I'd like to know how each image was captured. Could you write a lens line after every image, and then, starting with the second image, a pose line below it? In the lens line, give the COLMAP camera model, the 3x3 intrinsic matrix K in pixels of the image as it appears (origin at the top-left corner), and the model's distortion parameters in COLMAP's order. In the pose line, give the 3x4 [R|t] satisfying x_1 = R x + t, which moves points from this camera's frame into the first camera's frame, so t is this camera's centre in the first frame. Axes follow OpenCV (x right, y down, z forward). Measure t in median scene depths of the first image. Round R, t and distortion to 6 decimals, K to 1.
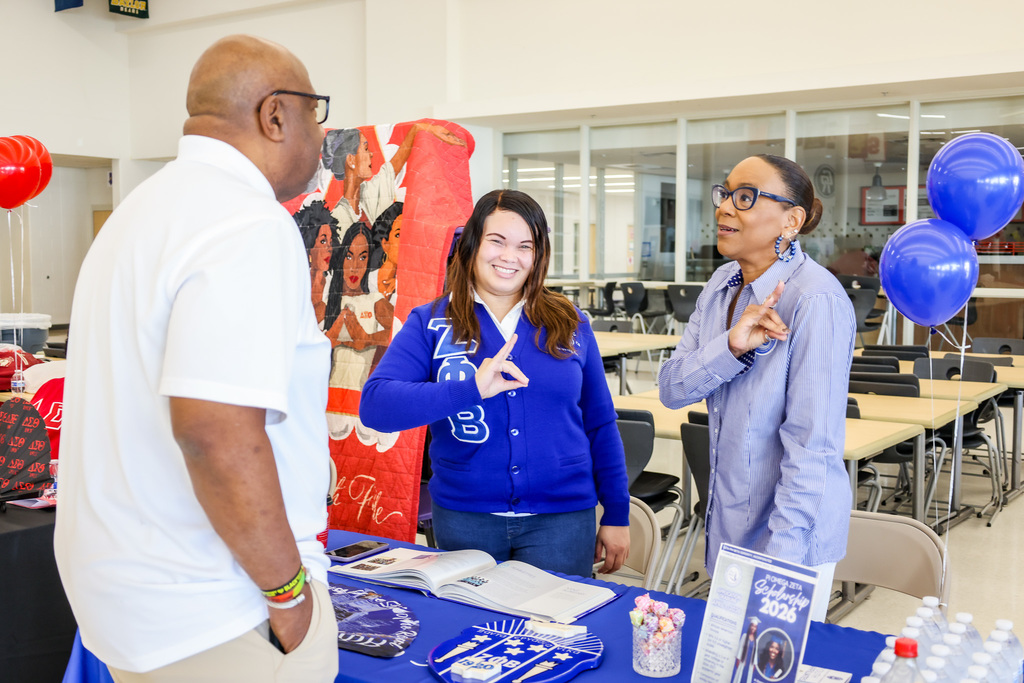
lens RADIAL K [[1181.9, 0, 512.0], [0, 1181.9, 342.6], [0, 0, 1]] dist [0.025132, 0.000000]
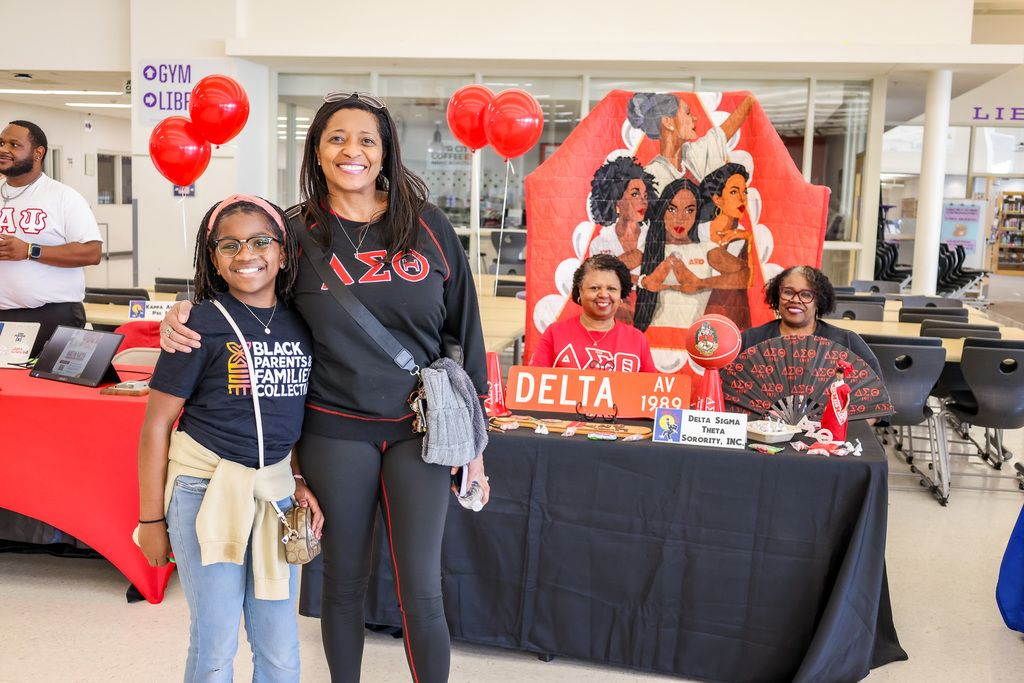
lens RADIAL K [[1181.9, 0, 512.0], [0, 1181.9, 340.1], [0, 0, 1]] dist [0.025132, 0.000000]
pose [[0.901215, -0.022722, 0.432777, -0.765136], [0.002563, 0.998887, 0.047108, -0.002239], [-0.433366, -0.041346, 0.900269, 0.052764]]
